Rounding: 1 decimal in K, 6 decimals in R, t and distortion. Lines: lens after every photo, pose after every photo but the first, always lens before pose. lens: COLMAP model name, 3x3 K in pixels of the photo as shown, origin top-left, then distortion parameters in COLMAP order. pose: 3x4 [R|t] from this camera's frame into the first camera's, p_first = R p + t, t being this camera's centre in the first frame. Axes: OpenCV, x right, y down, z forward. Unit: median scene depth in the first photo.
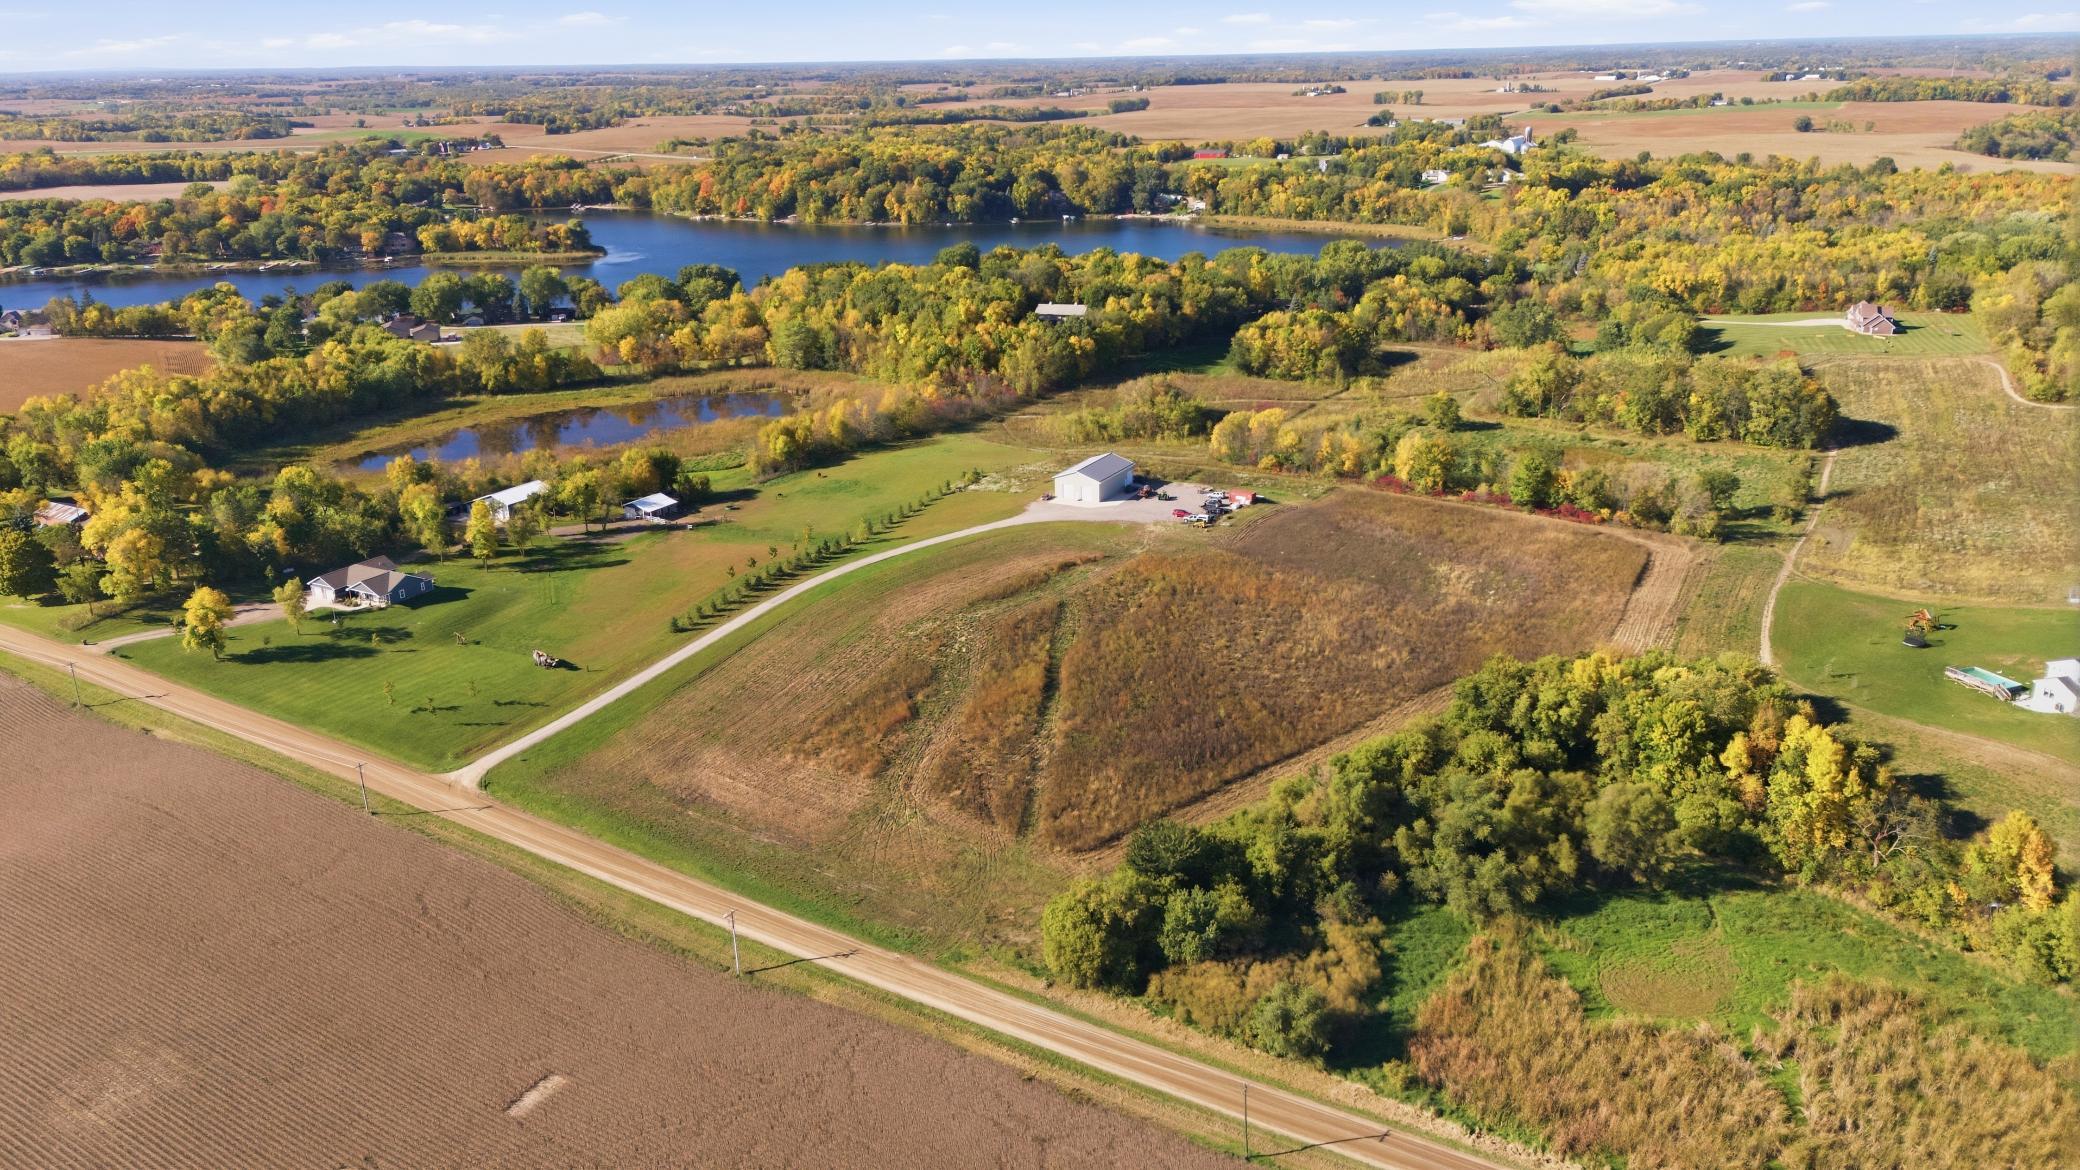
lens RADIAL K [[1525.2, 0, 1035.1], [0, 1525.2, 584.2], [0, 0, 1]] dist [0.070989, -0.061560]
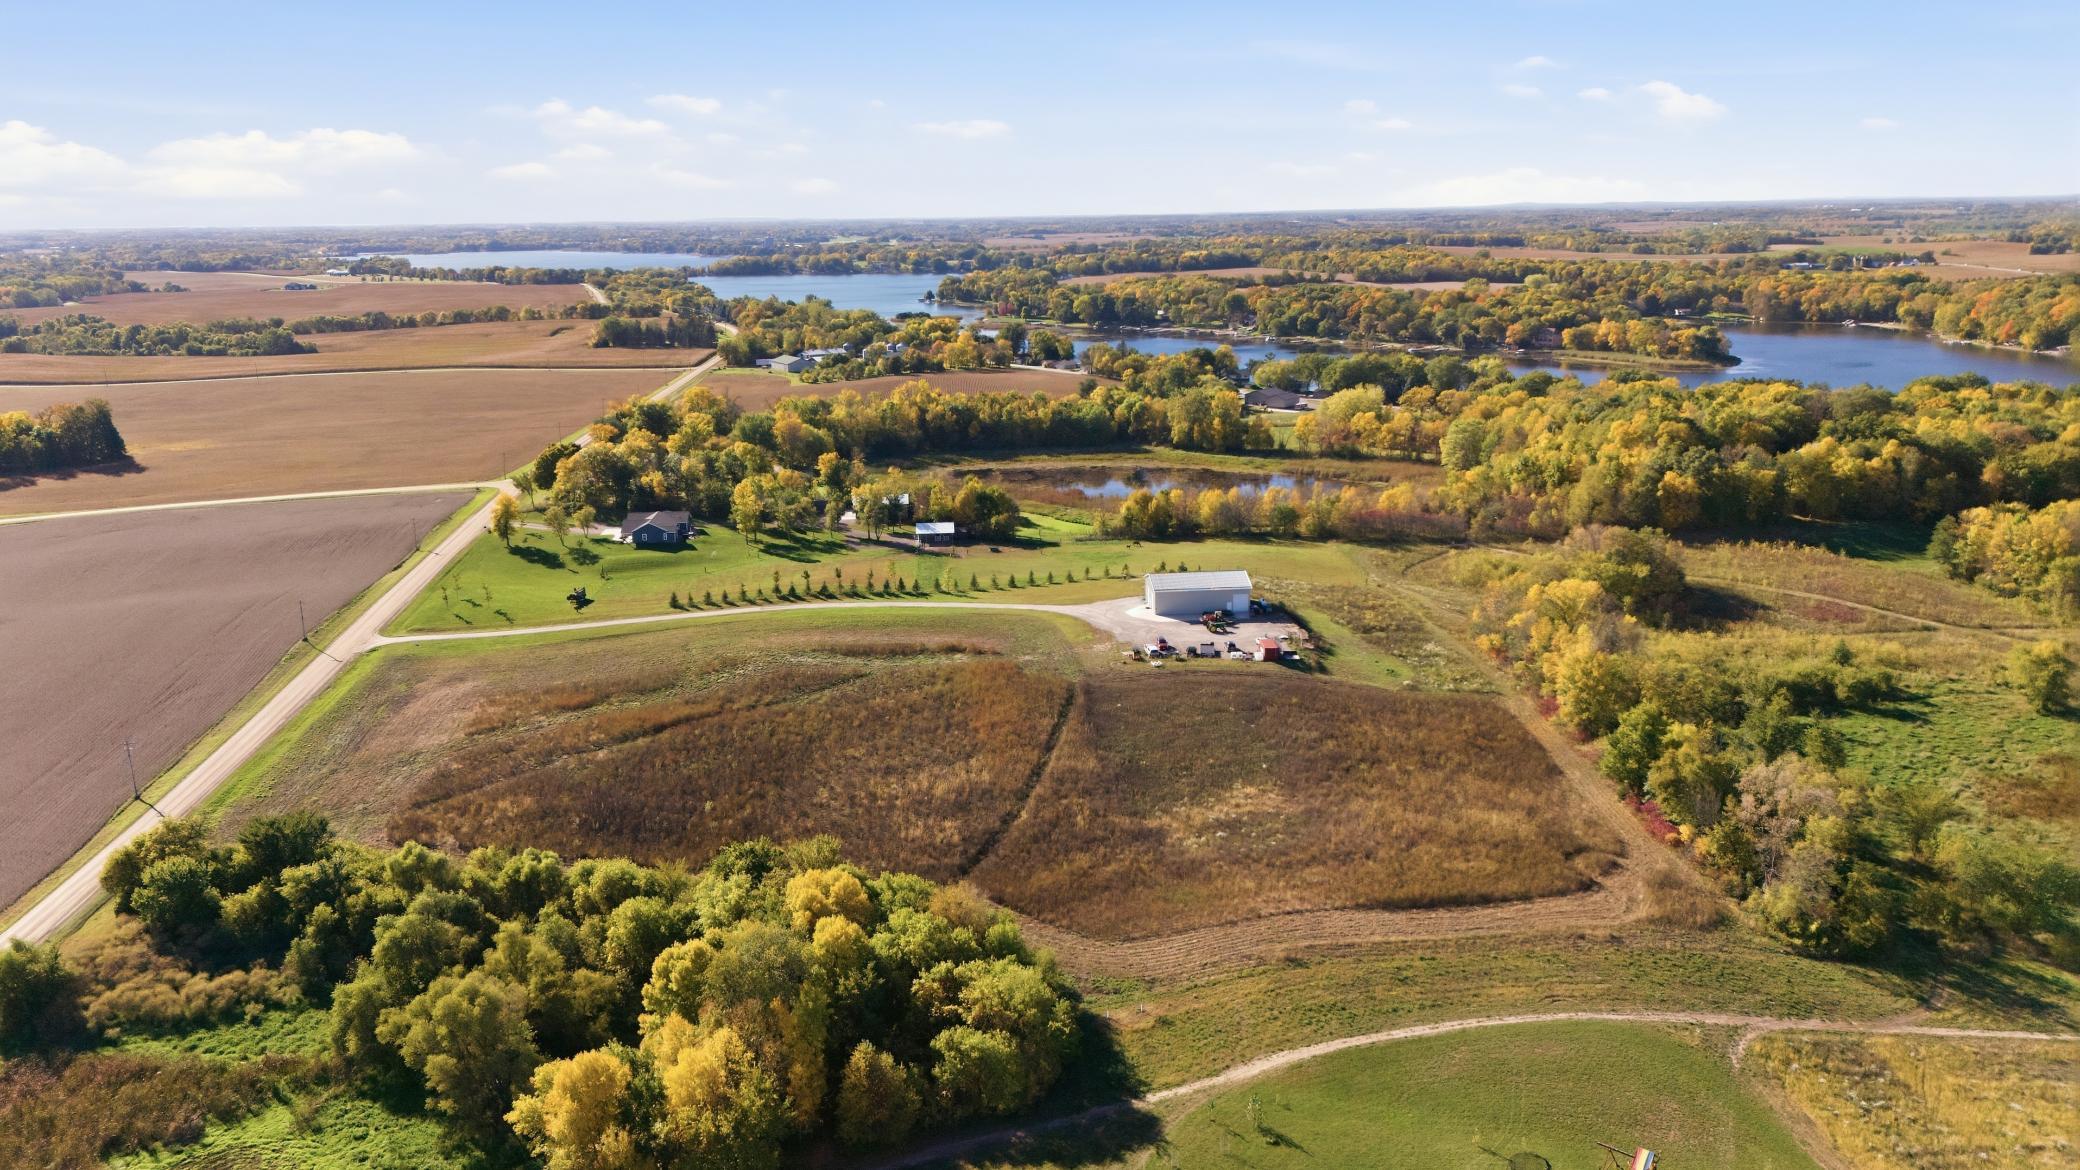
lens RADIAL K [[1525.2, 0, 1035.1], [0, 1525.2, 584.2], [0, 0, 1]] dist [0.070989, -0.061560]
pose [[0.553705, 0.207921, -0.806337, 0.456765], [-0.269230, 0.961018, 0.062929, -0.071122], [0.787989, 0.182246, 0.588099, 0.311345]]
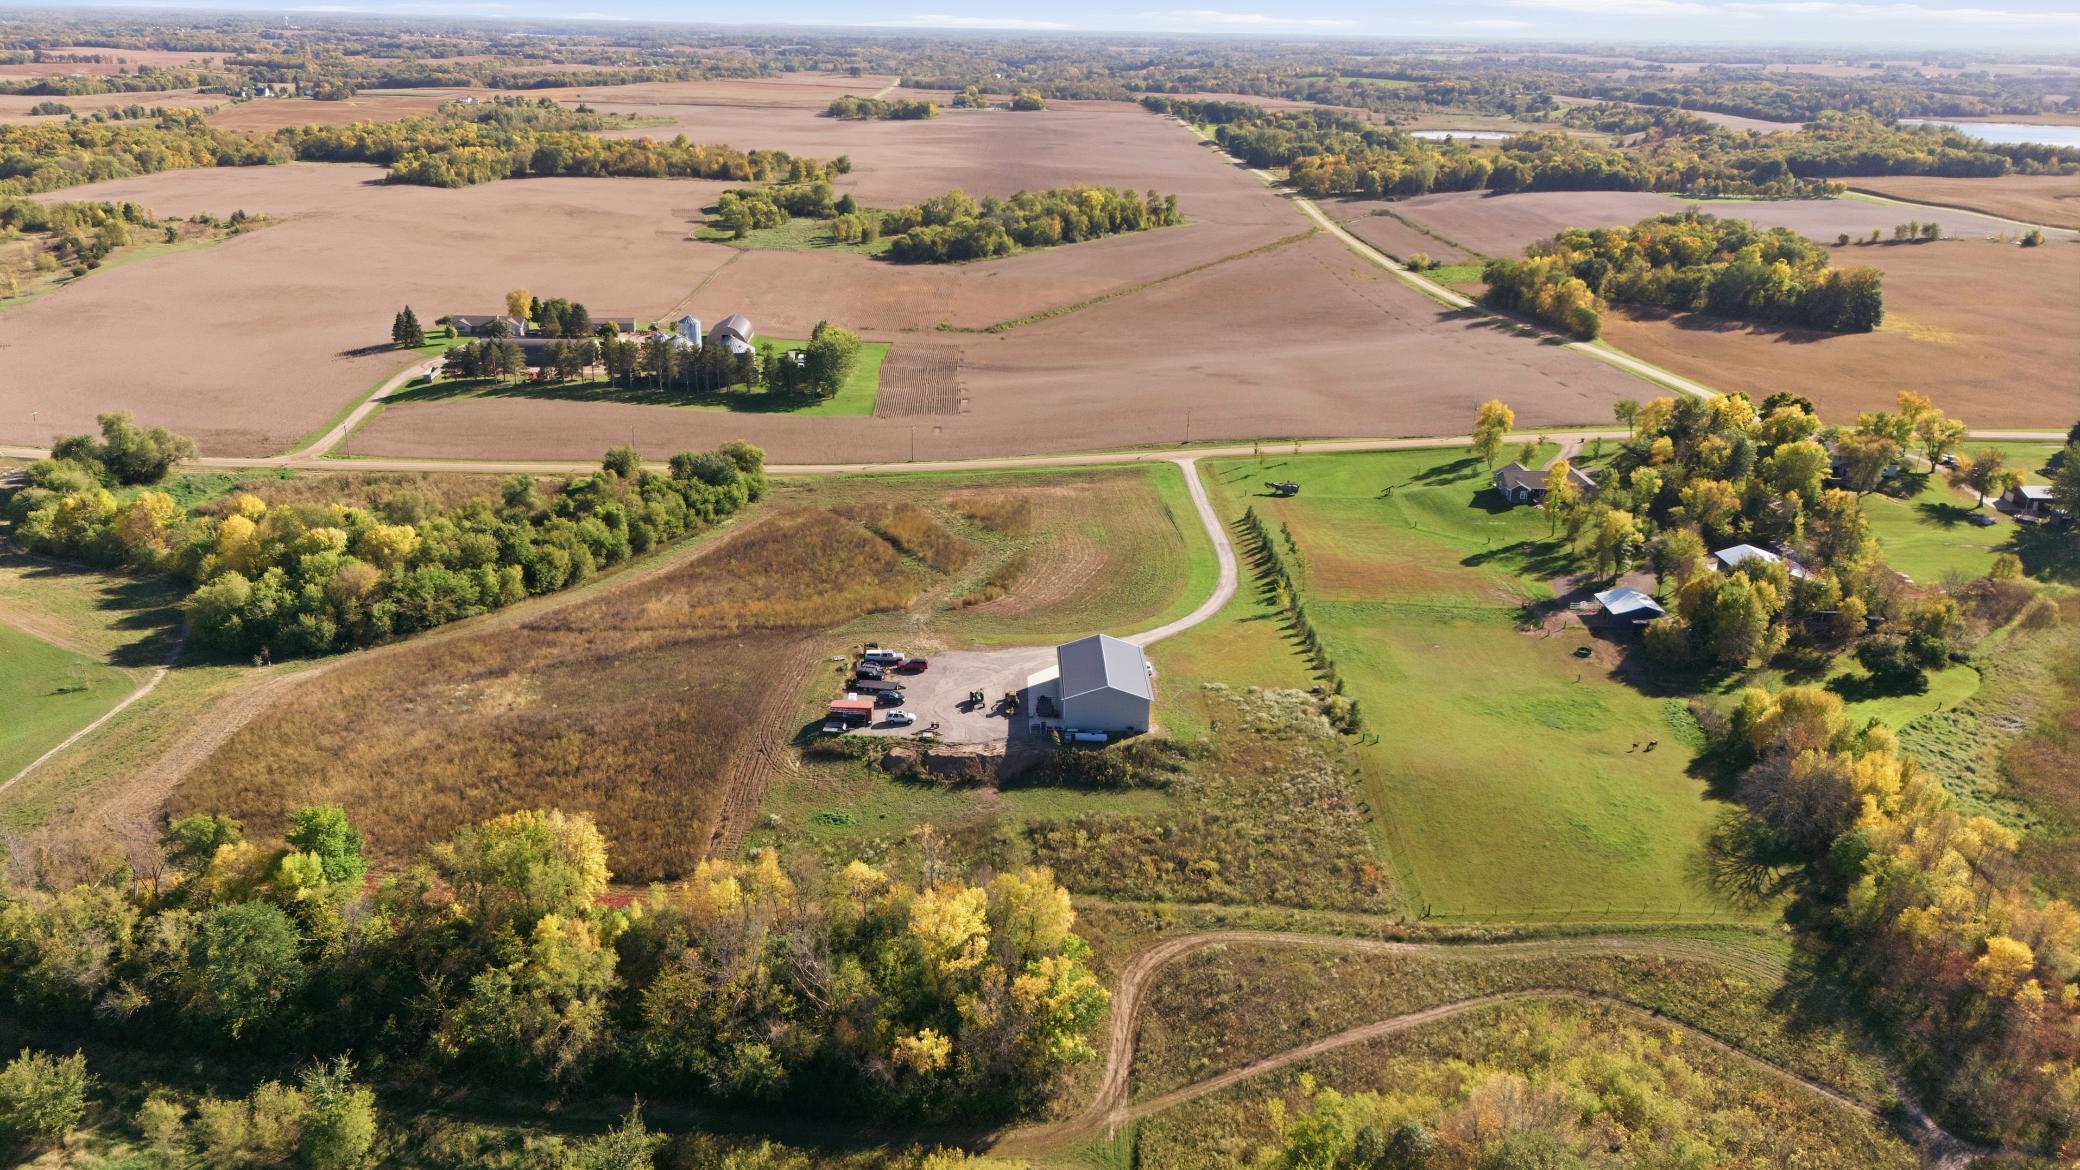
lens RADIAL K [[1525.2, 0, 1035.1], [0, 1525.2, 584.2], [0, 0, 1]] dist [0.070989, -0.061560]
pose [[-0.870443, 0.171458, -0.461444, 0.232975], [-0.164017, 0.782807, 0.600260, -0.318523], [0.464141, 0.598177, -0.653267, 0.946331]]
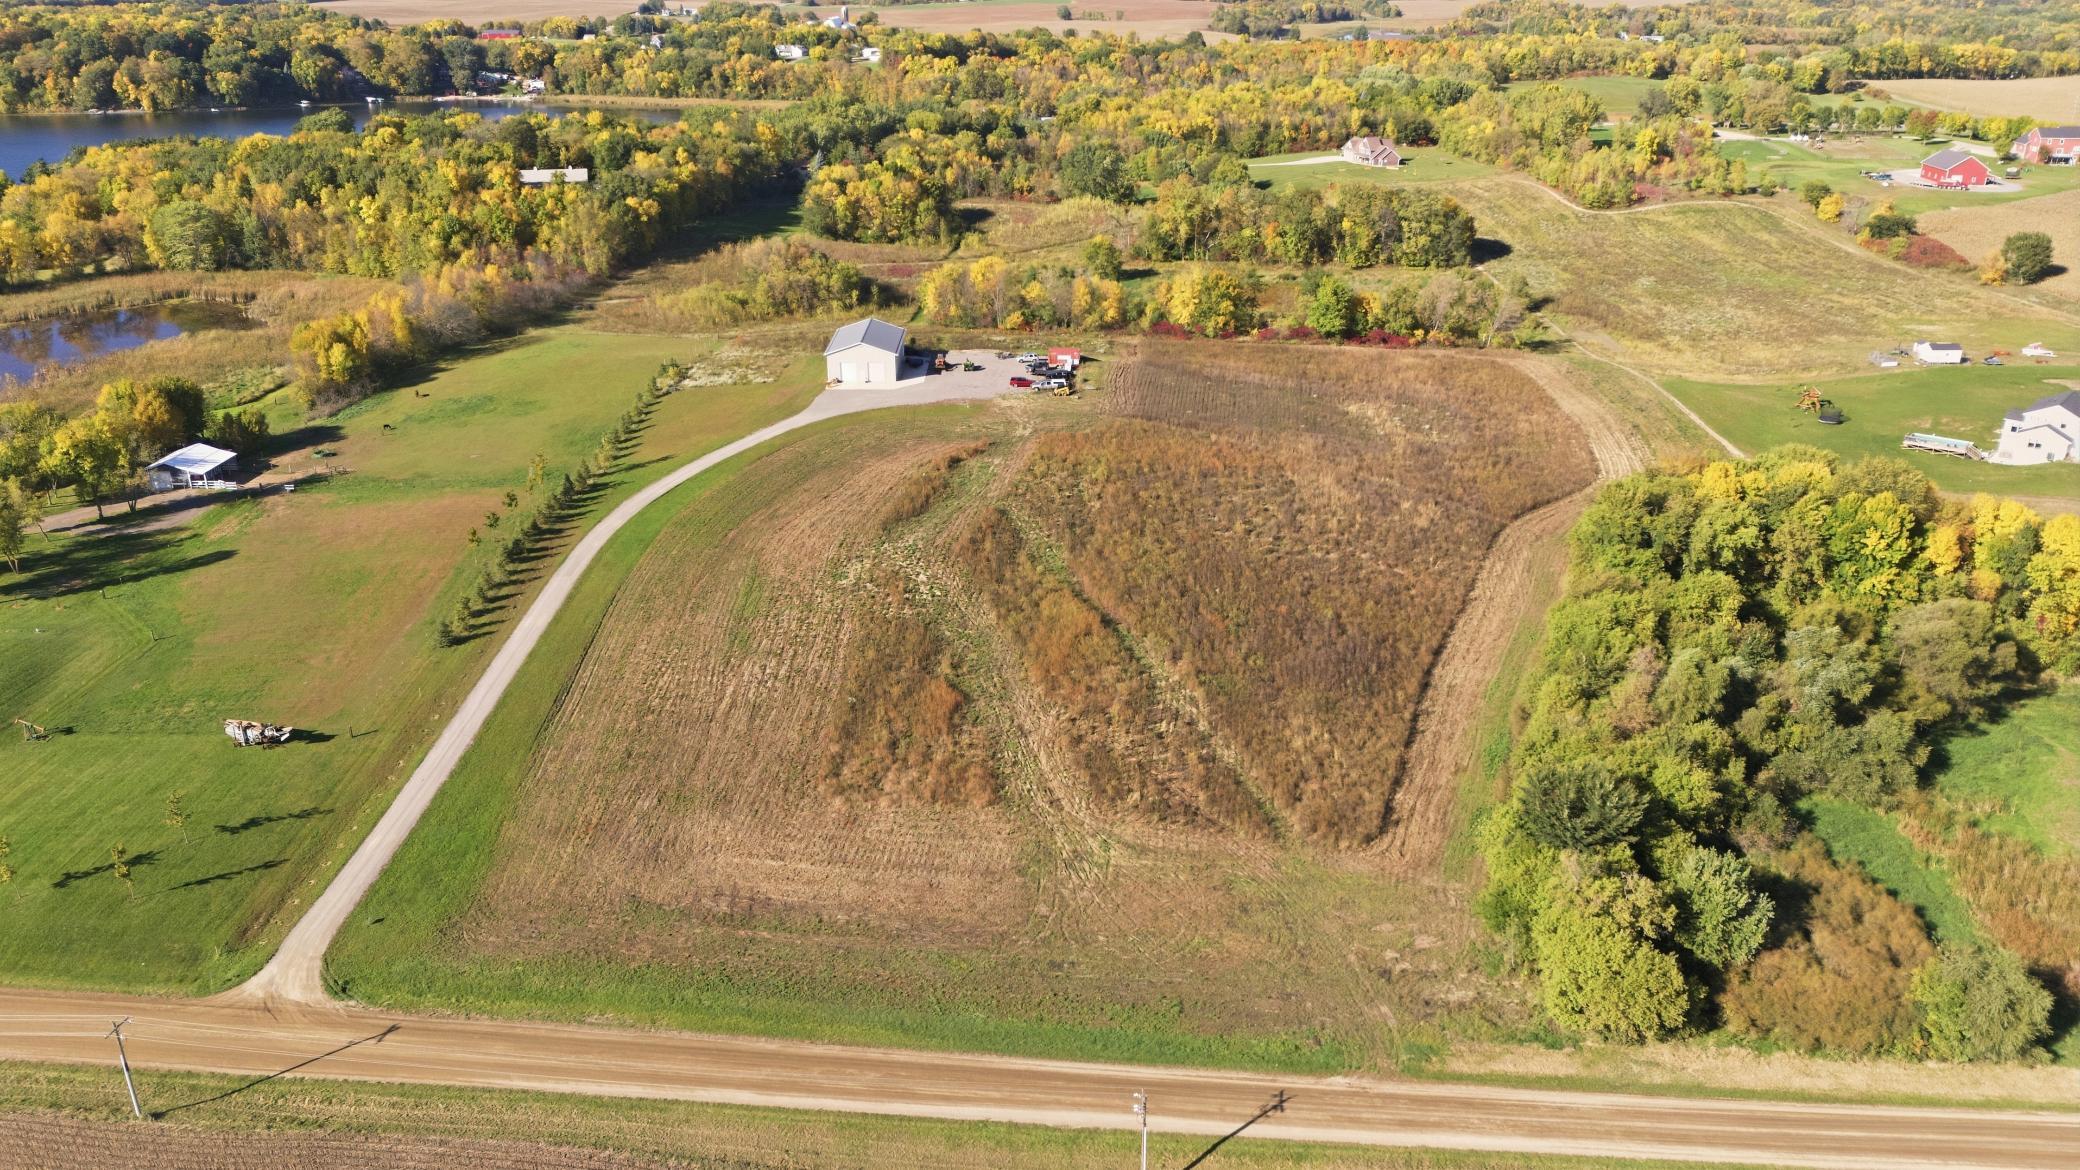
lens RADIAL K [[1525.2, 0, 1035.1], [0, 1525.2, 584.2], [0, 0, 1]] dist [0.070989, -0.061560]
pose [[0.879366, -0.162770, 0.447461, -0.168998], [0.140359, 0.986611, 0.083055, -0.005635], [-0.454989, -0.010231, 0.890438, 0.205001]]
